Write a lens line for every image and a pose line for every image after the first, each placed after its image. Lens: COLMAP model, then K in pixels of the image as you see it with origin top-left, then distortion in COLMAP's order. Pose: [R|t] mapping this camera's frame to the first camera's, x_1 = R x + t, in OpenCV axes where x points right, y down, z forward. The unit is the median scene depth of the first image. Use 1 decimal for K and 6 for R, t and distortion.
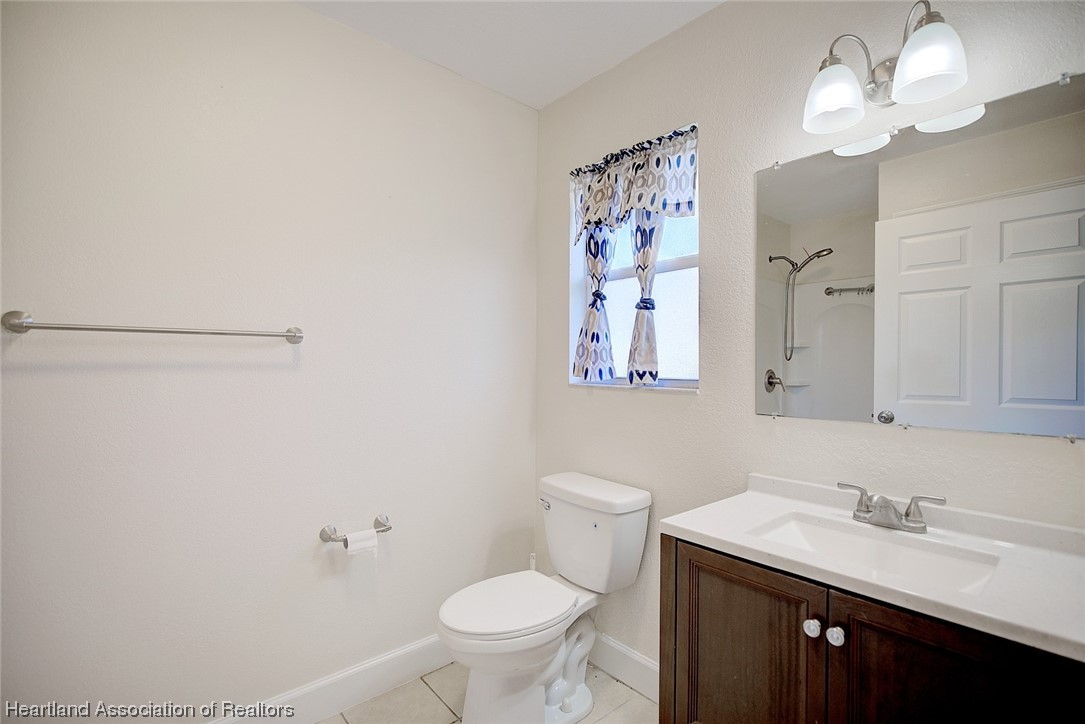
lens RADIAL K [[494.7, 0, 542.7], [0, 494.7, 363.4], [0, 0, 1]] dist [-0.000226, 0.000061]
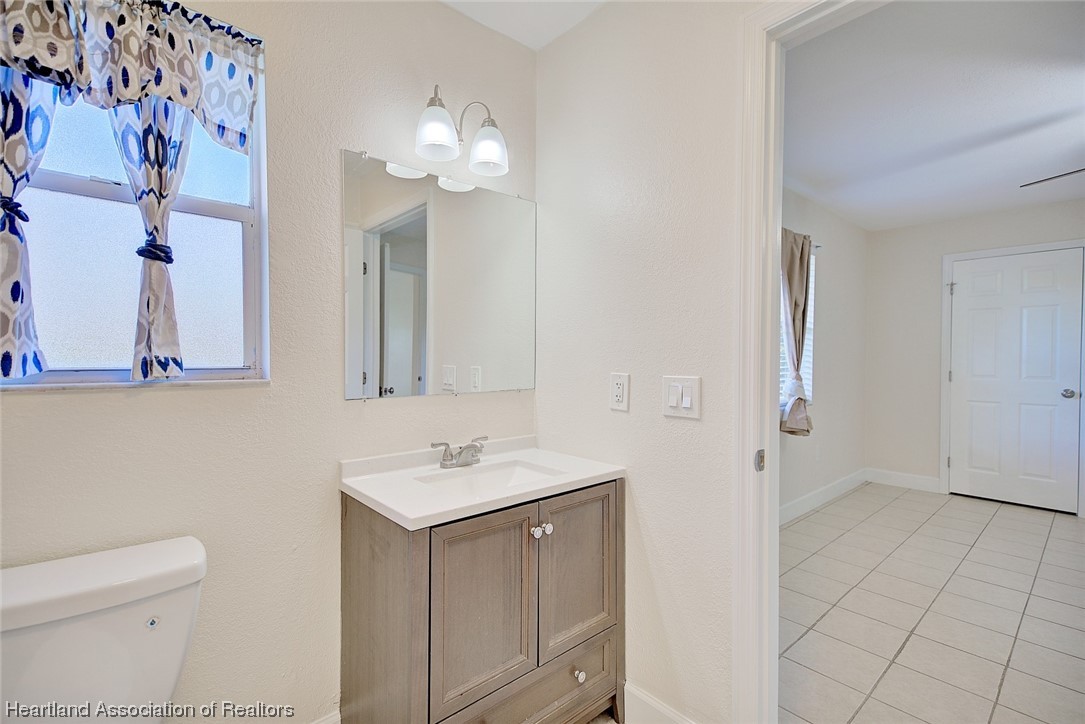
lens RADIAL K [[494.7, 0, 542.7], [0, 494.7, 363.4], [0, 0, 1]] dist [-0.000226, 0.000061]
pose [[-0.022765, -0.025917, 0.999405, -0.456586], [-0.011497, 0.999605, 0.025660, 0.001069], [-0.999675, -0.010906, -0.023053, 0.523617]]
